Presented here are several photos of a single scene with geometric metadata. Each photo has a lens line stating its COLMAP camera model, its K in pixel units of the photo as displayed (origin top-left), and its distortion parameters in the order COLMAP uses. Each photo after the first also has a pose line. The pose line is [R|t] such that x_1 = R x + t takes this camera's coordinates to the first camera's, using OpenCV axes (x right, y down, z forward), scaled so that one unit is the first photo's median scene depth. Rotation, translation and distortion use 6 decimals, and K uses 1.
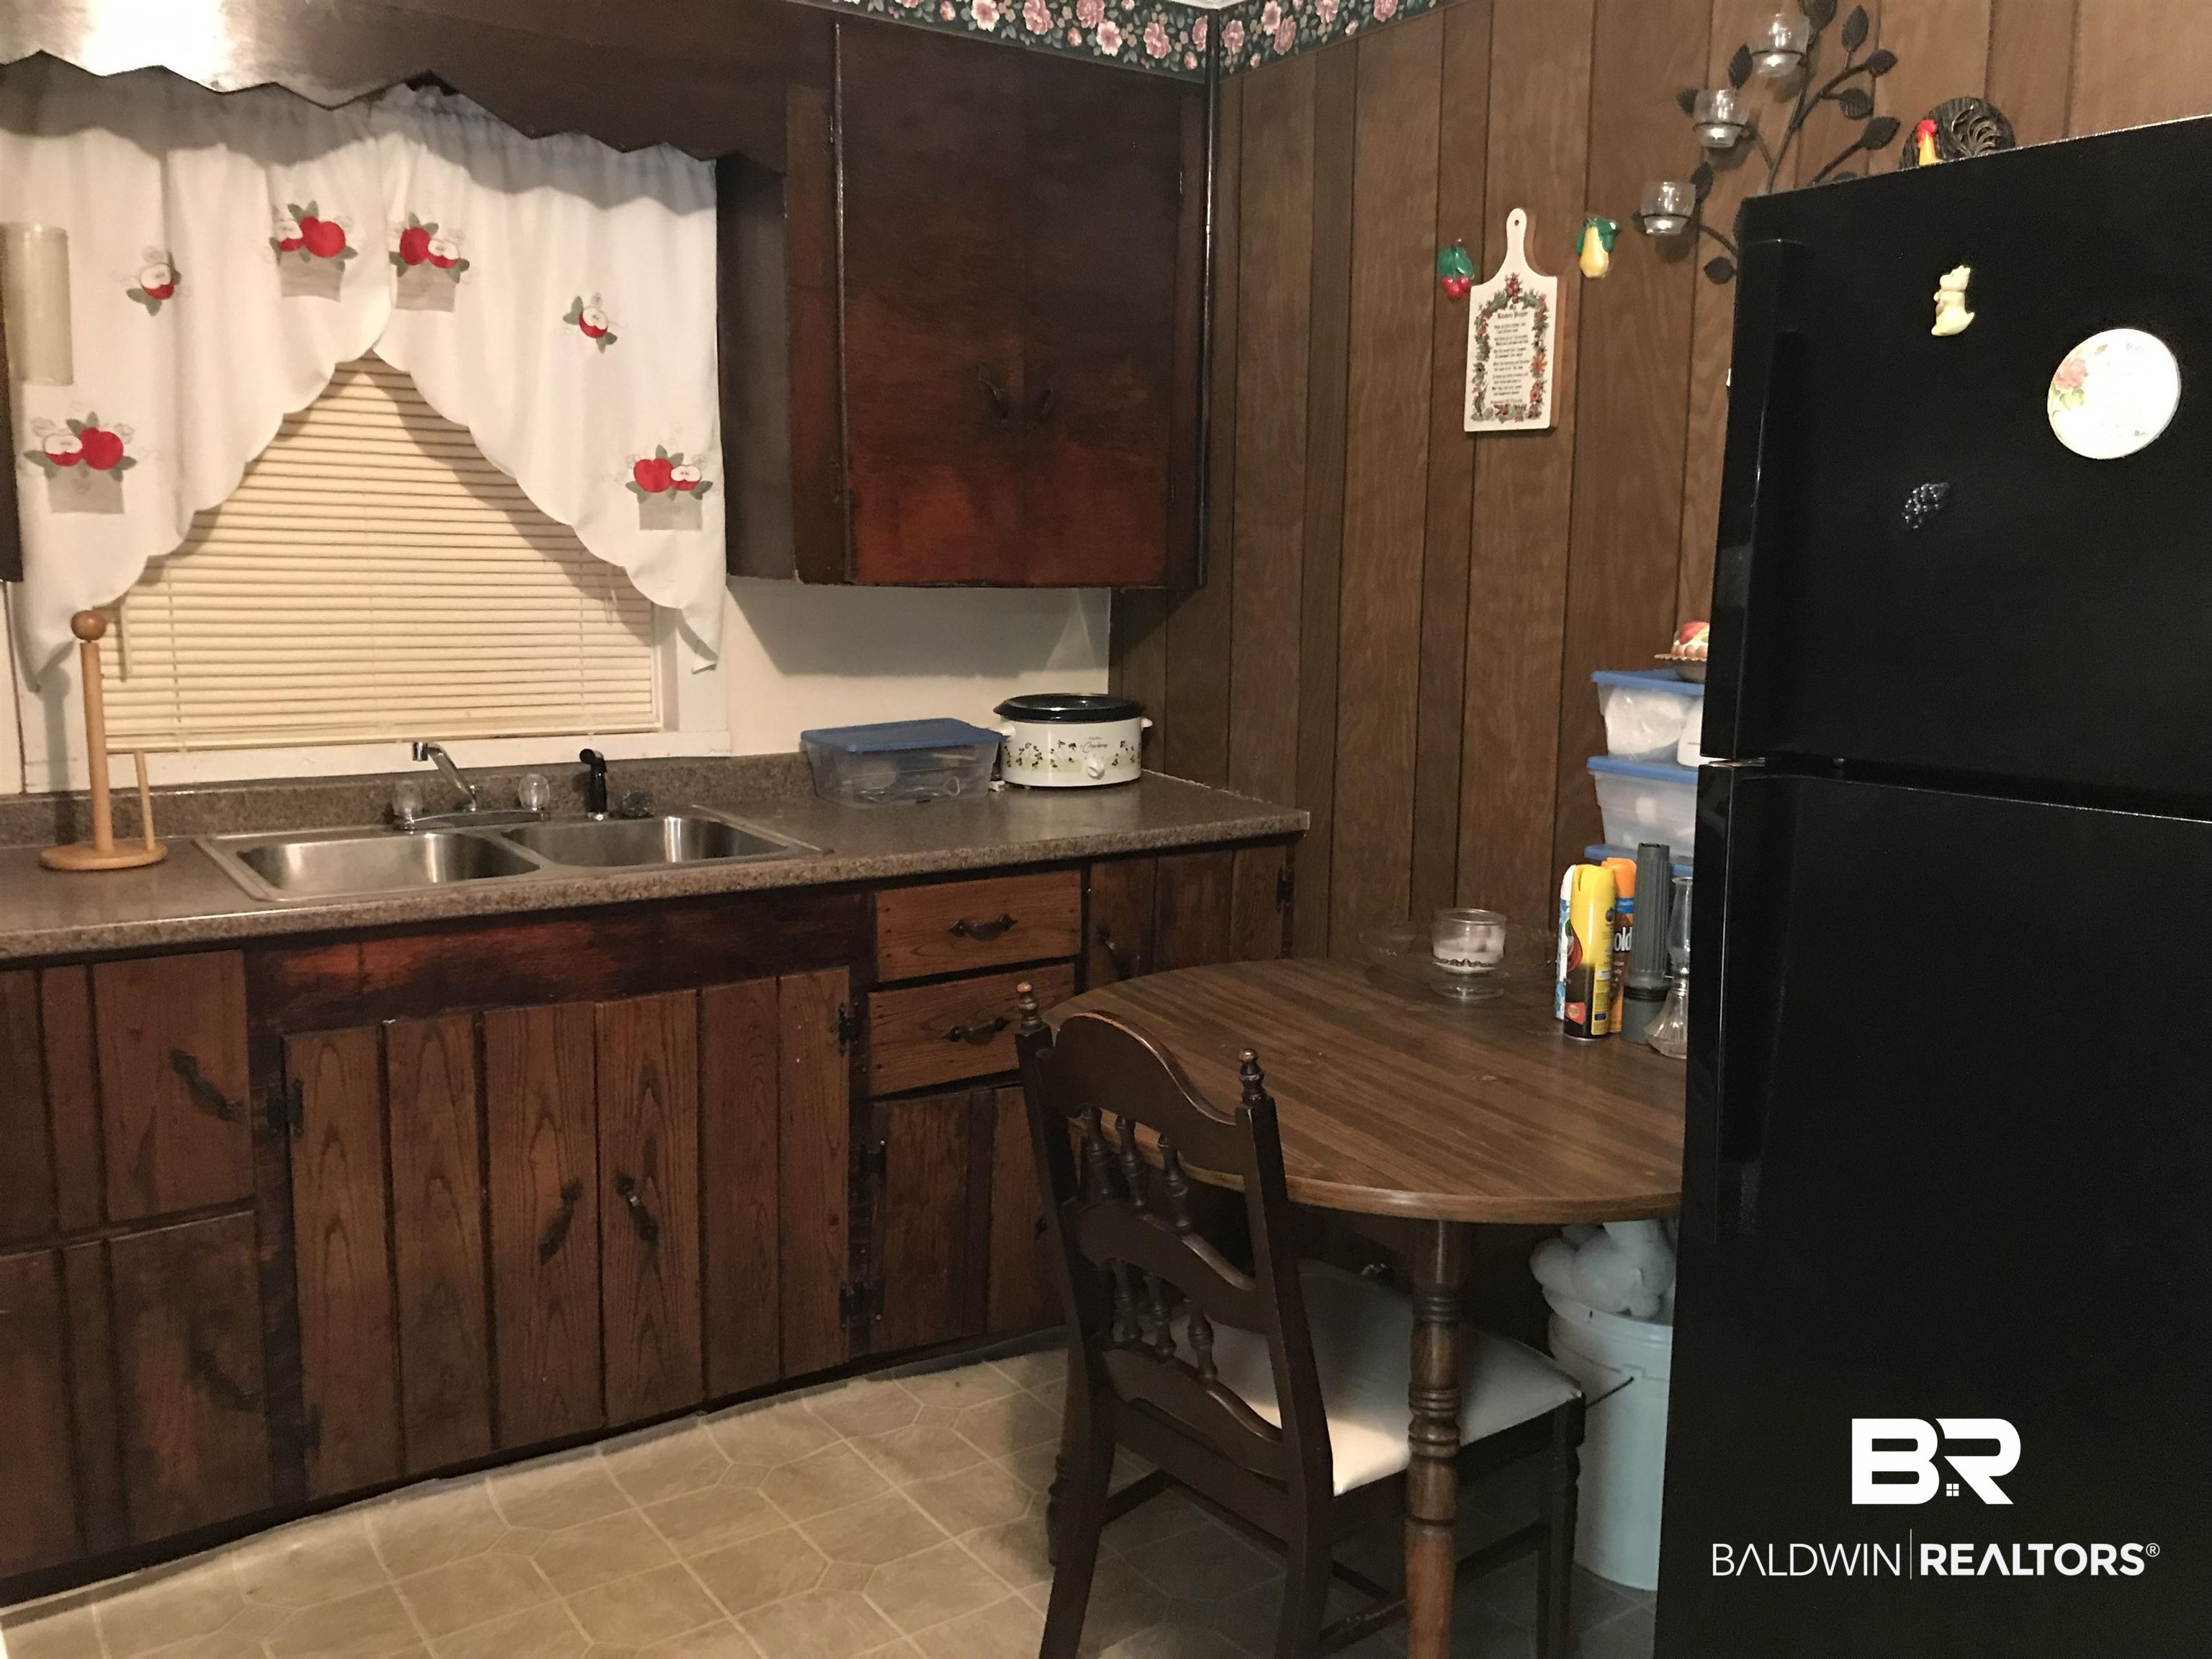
lens RADIAL K [[1824.0, 0, 1104.3], [0, 1824.0, 846.4], [0, 0, 1]] dist [0.012624, 0.004302]
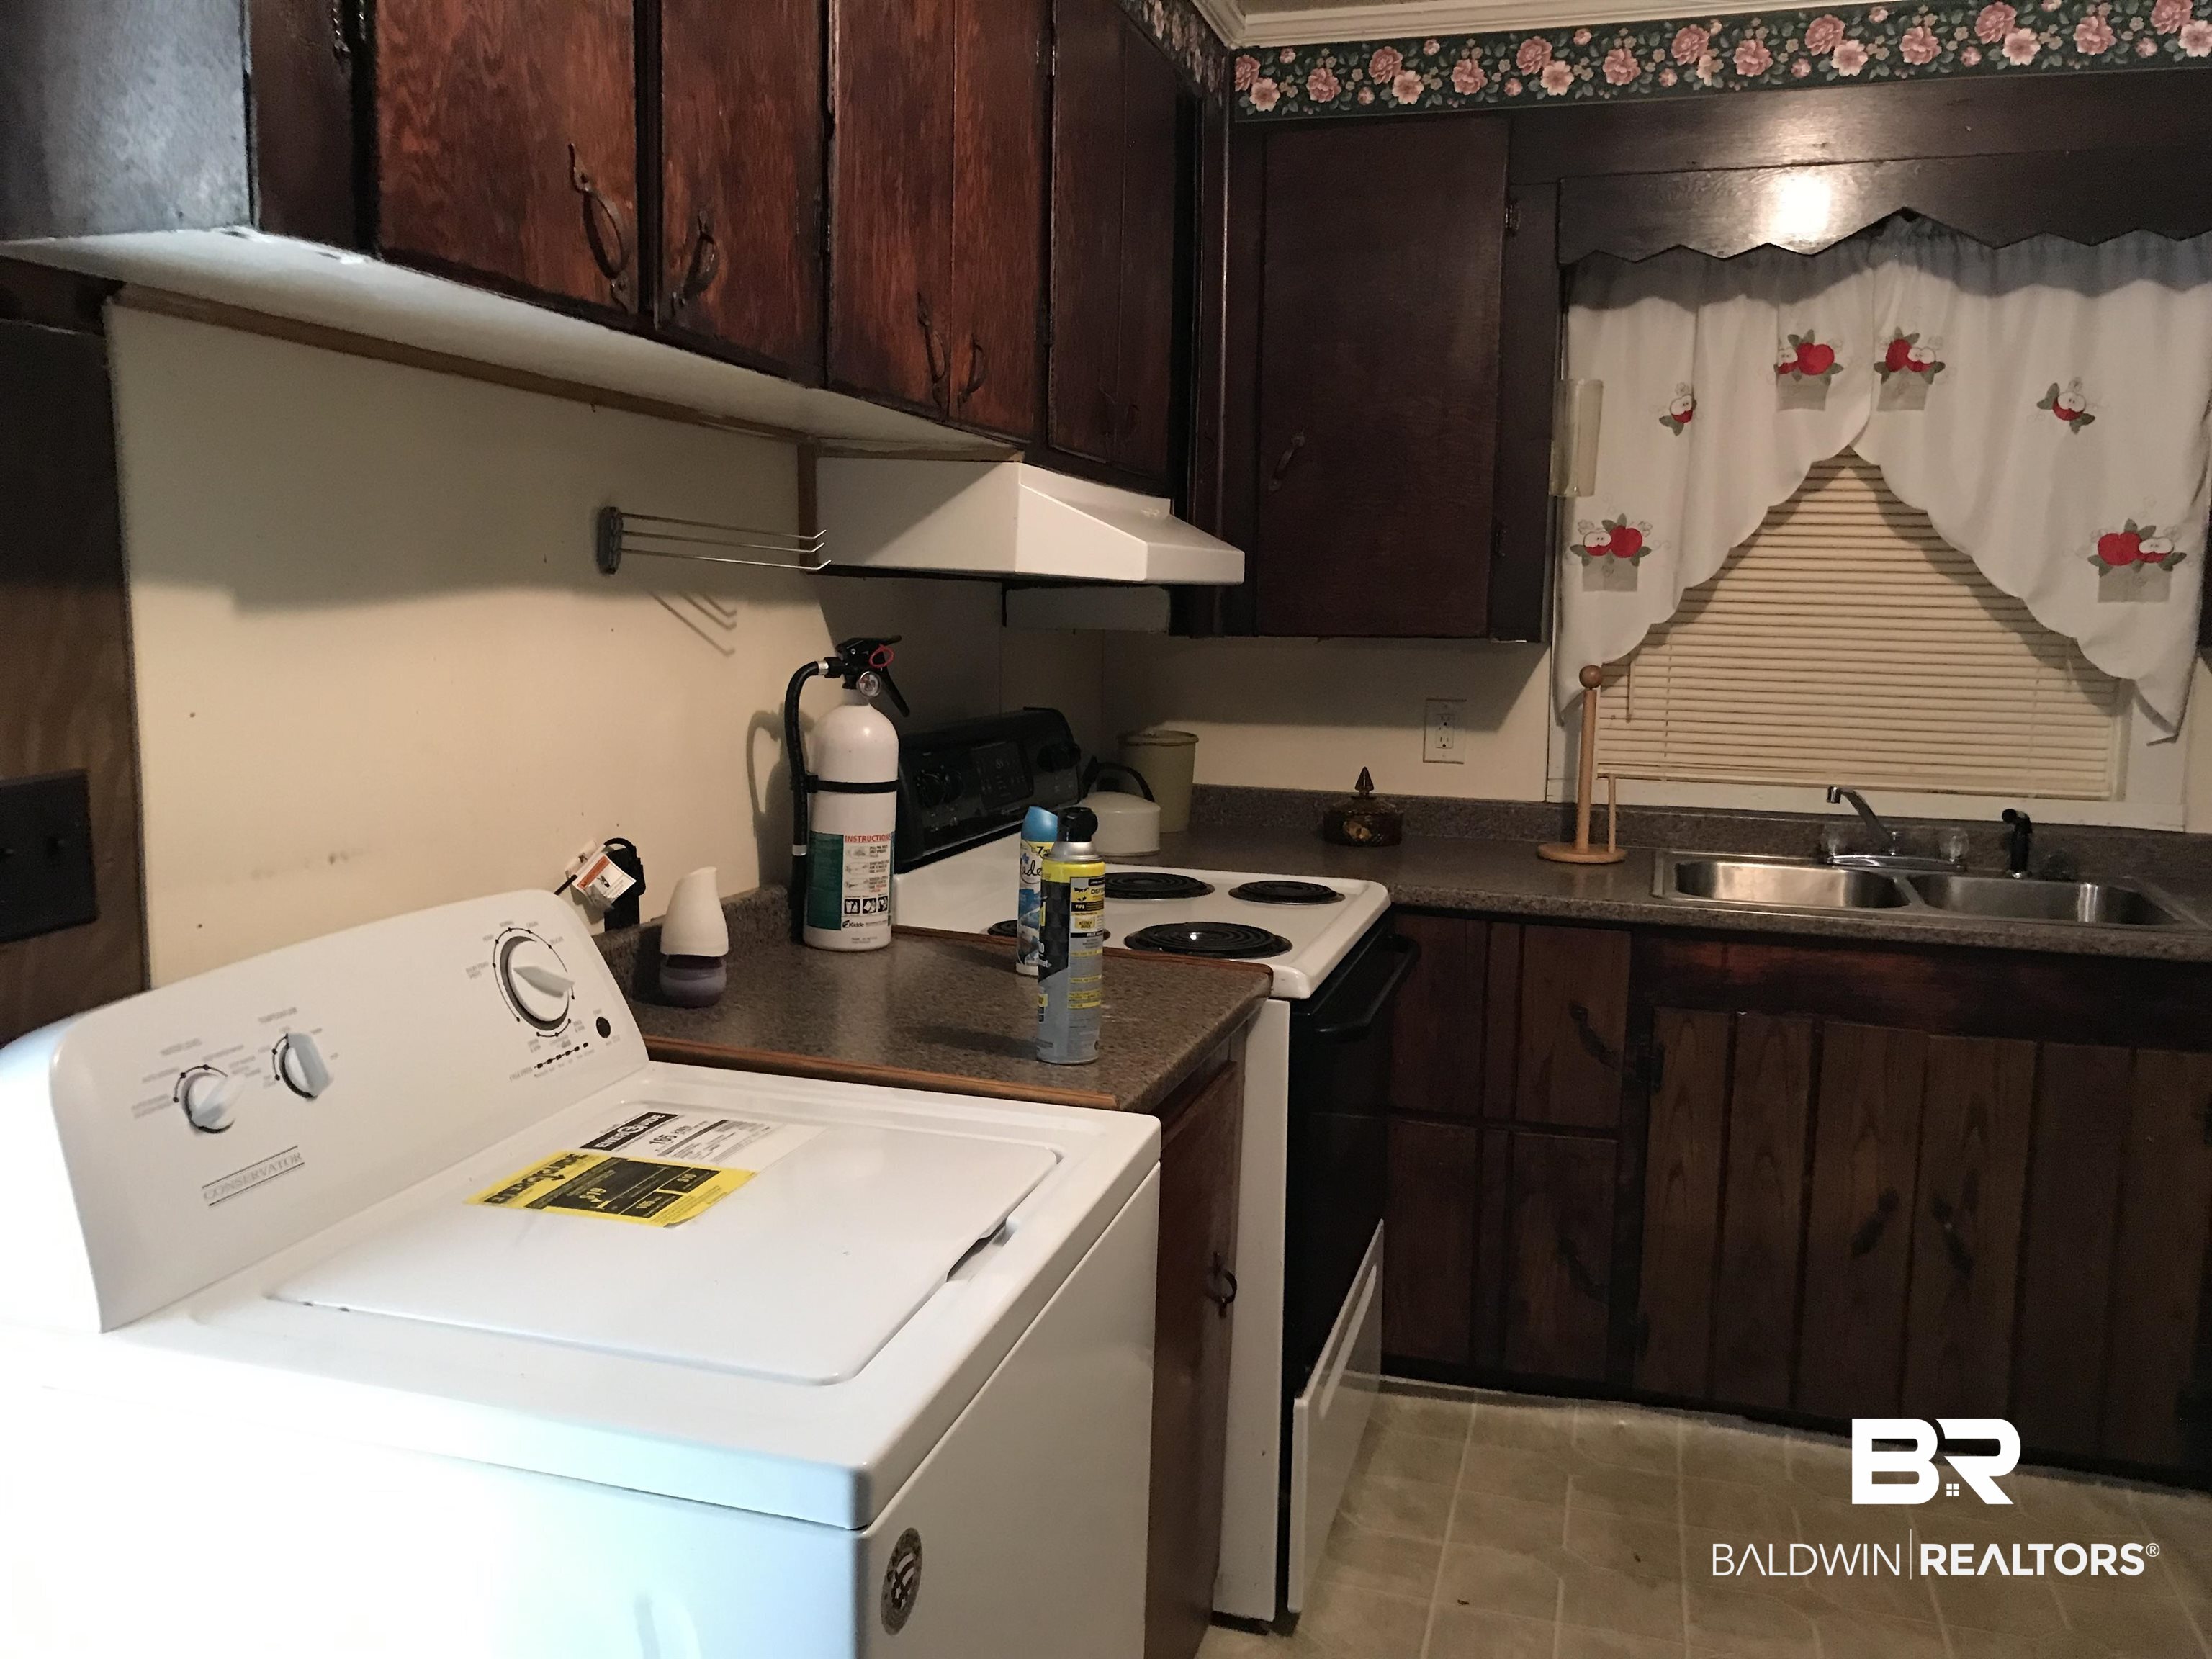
lens RADIAL K [[1819.0, 0, 1104.8], [0, 1819.0, 820.8], [0, 0, 1]] dist [0.015279, 0.004513]
pose [[0.621884, 0.092359, -0.777644, 0.232533], [-0.133543, 0.990983, 0.010902, 0.012703], [0.771639, 0.097069, 0.628610, -0.068724]]
